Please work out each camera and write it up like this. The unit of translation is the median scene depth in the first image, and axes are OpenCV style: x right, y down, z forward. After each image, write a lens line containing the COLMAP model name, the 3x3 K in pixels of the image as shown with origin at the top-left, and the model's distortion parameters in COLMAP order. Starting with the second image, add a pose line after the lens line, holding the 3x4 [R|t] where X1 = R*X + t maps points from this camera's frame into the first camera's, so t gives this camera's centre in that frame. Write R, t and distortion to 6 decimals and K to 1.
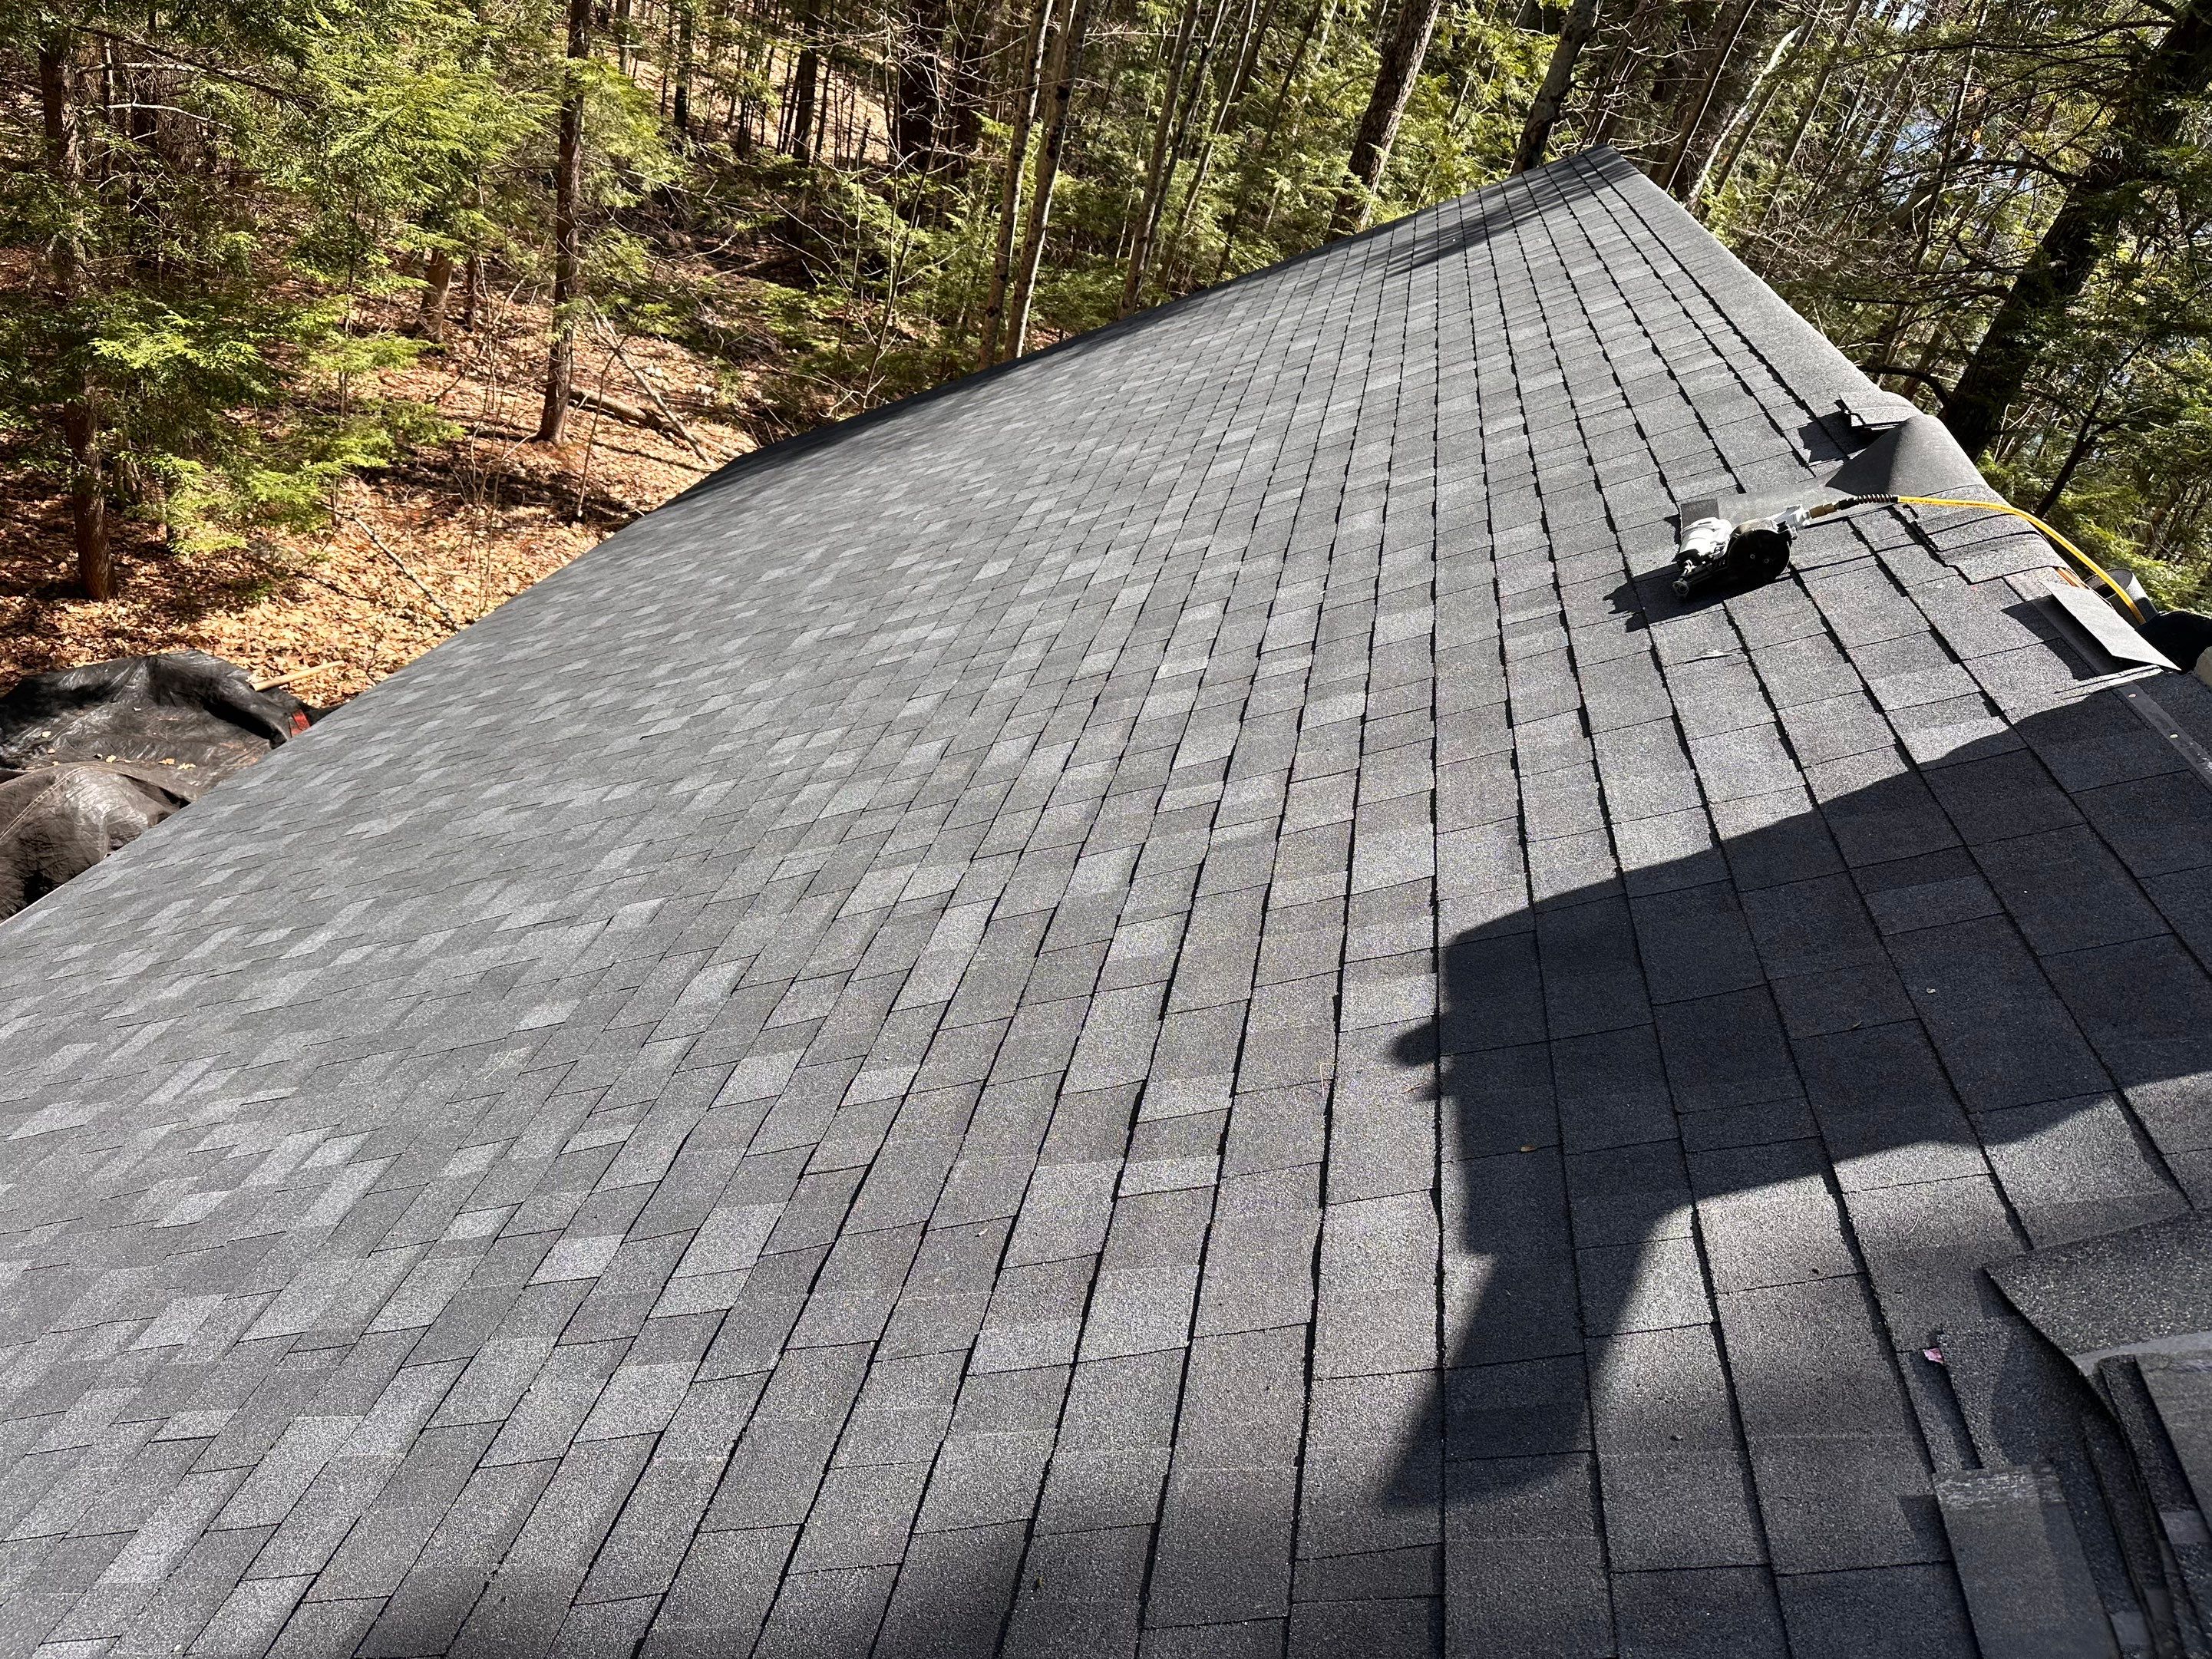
lens RADIAL K [[1445.9, 0, 1106.0], [0, 1445.9, 829.5], [0, 0, 1]] dist [0.143391, -0.193640]
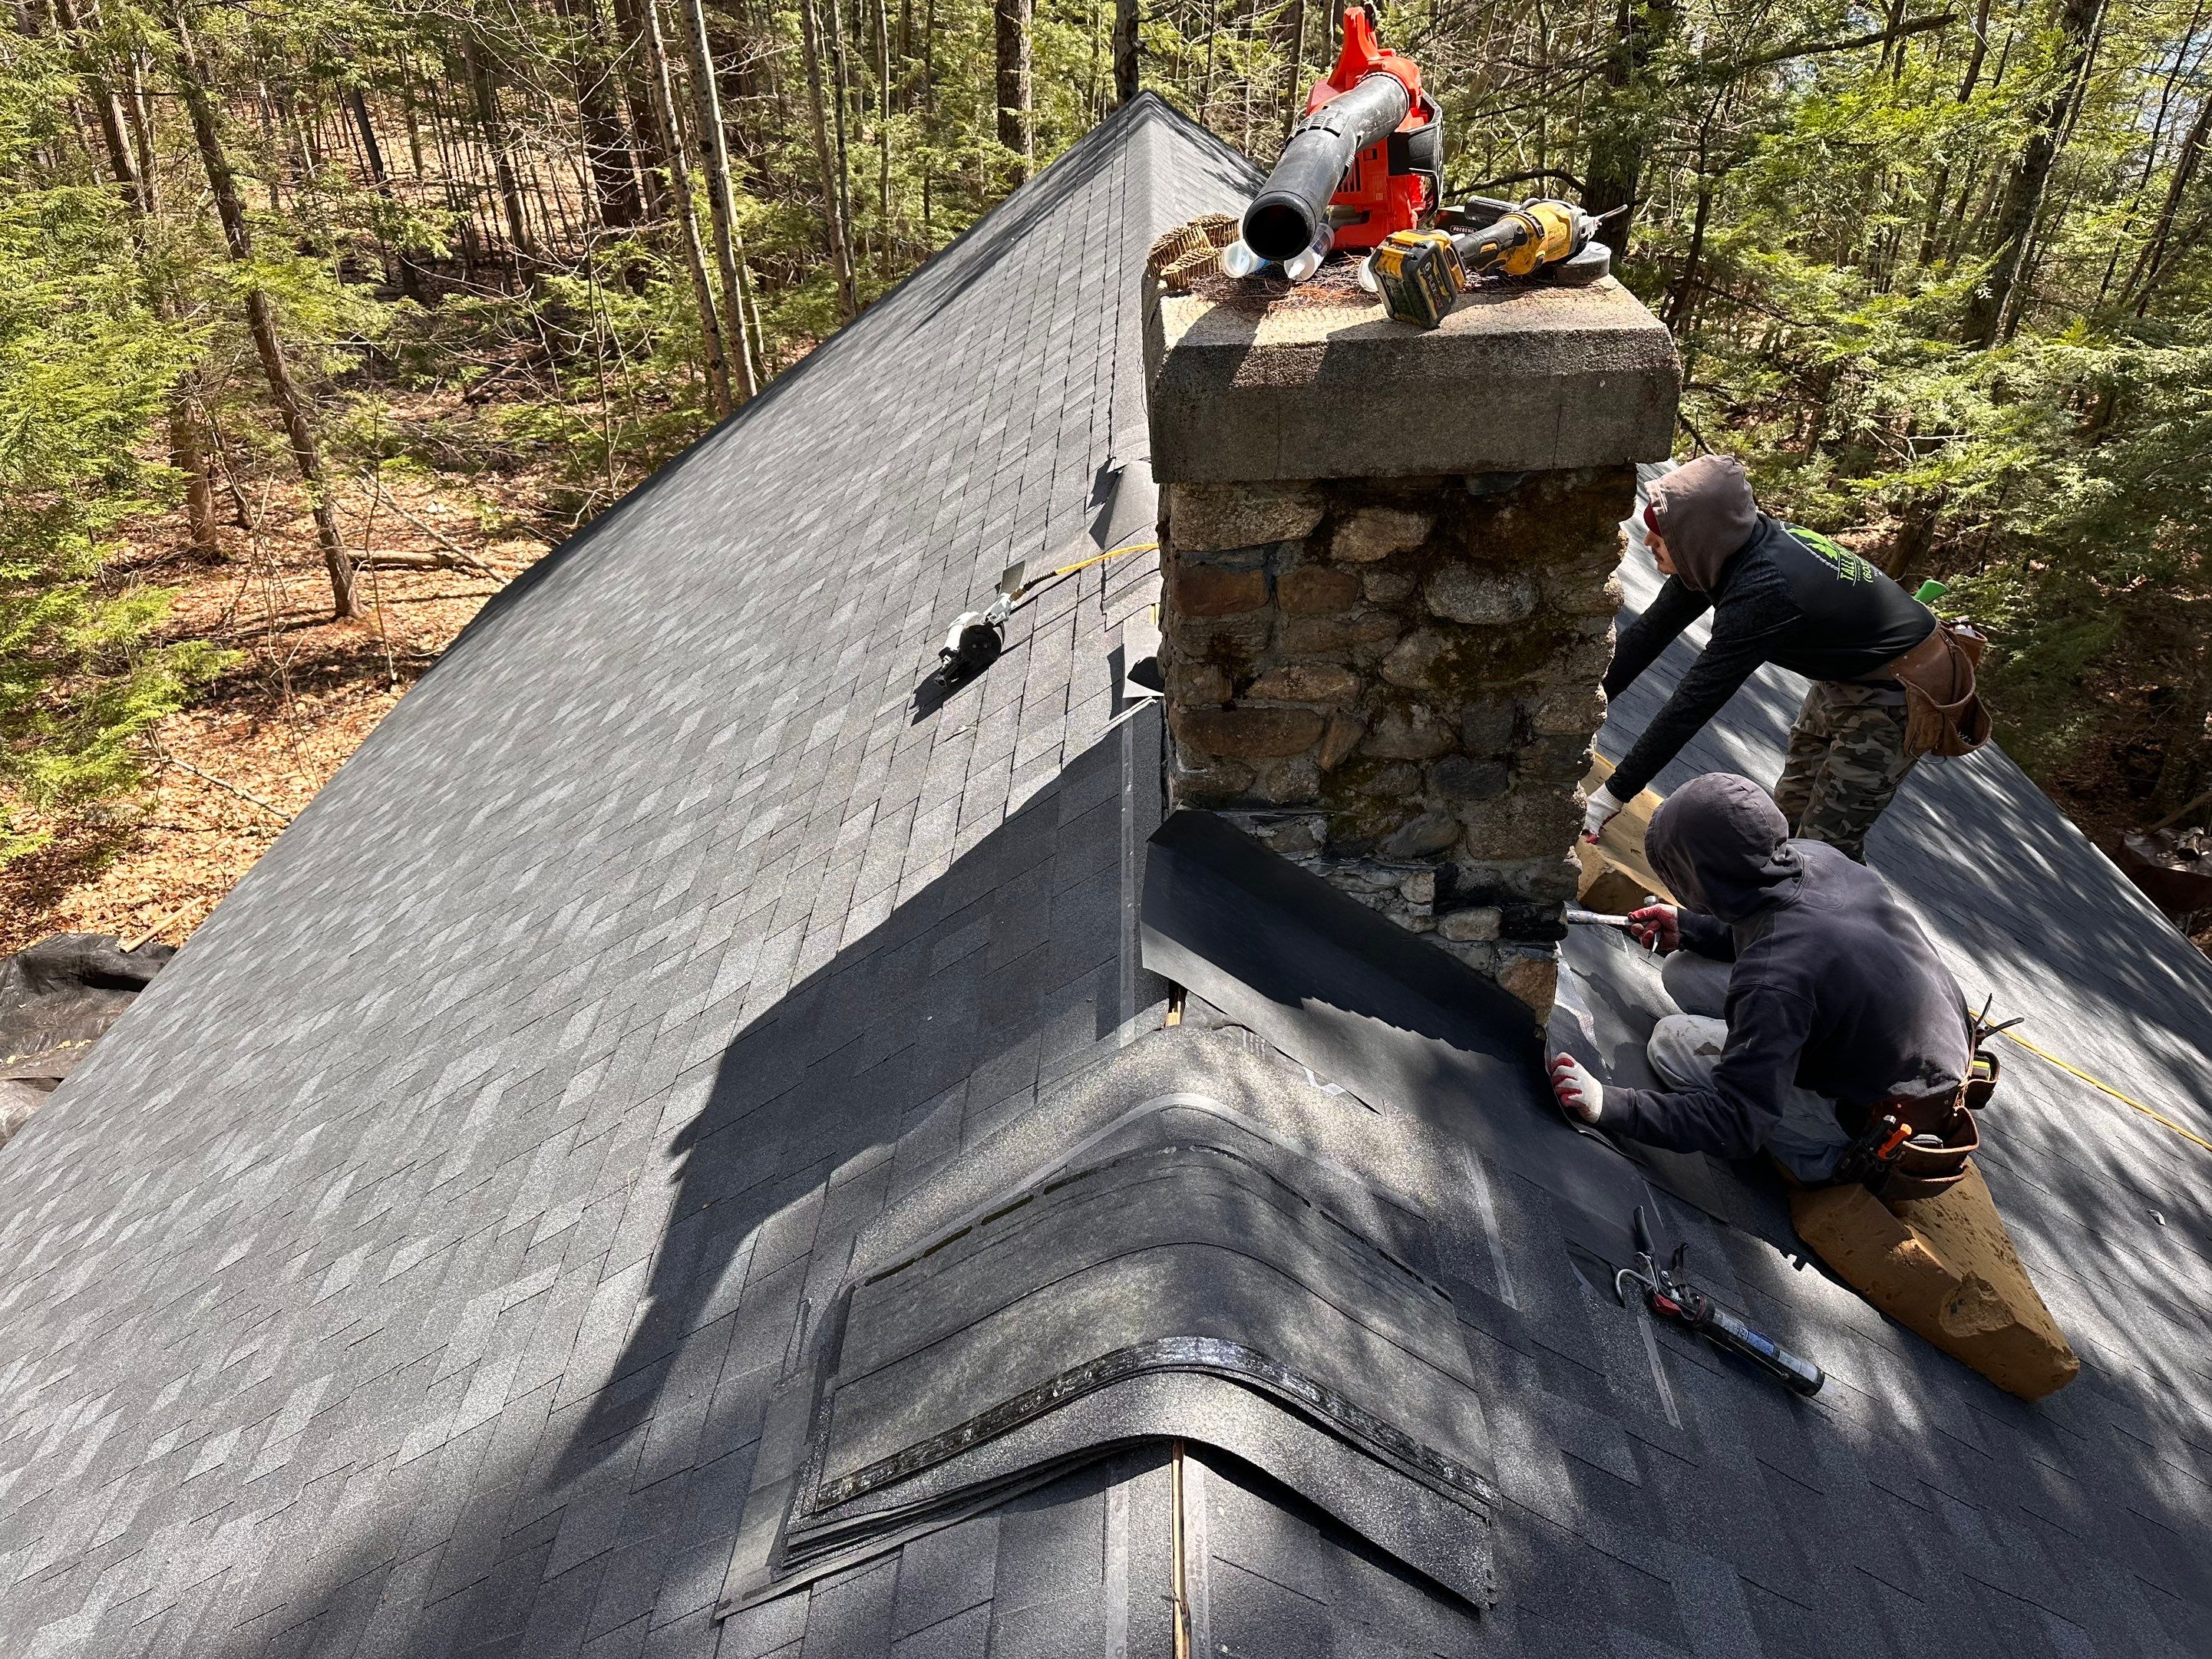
lens RADIAL K [[1441.6, 0, 1106.0], [0, 1441.6, 829.5], [0, 0, 1]] dist [0.045717, -0.032578]
pose [[0.950575, -0.310098, 0.015703, 0.096781], [0.309026, 0.949780, 0.049202, -0.011328], [-0.030172, -0.041918, 0.998665, -0.057730]]
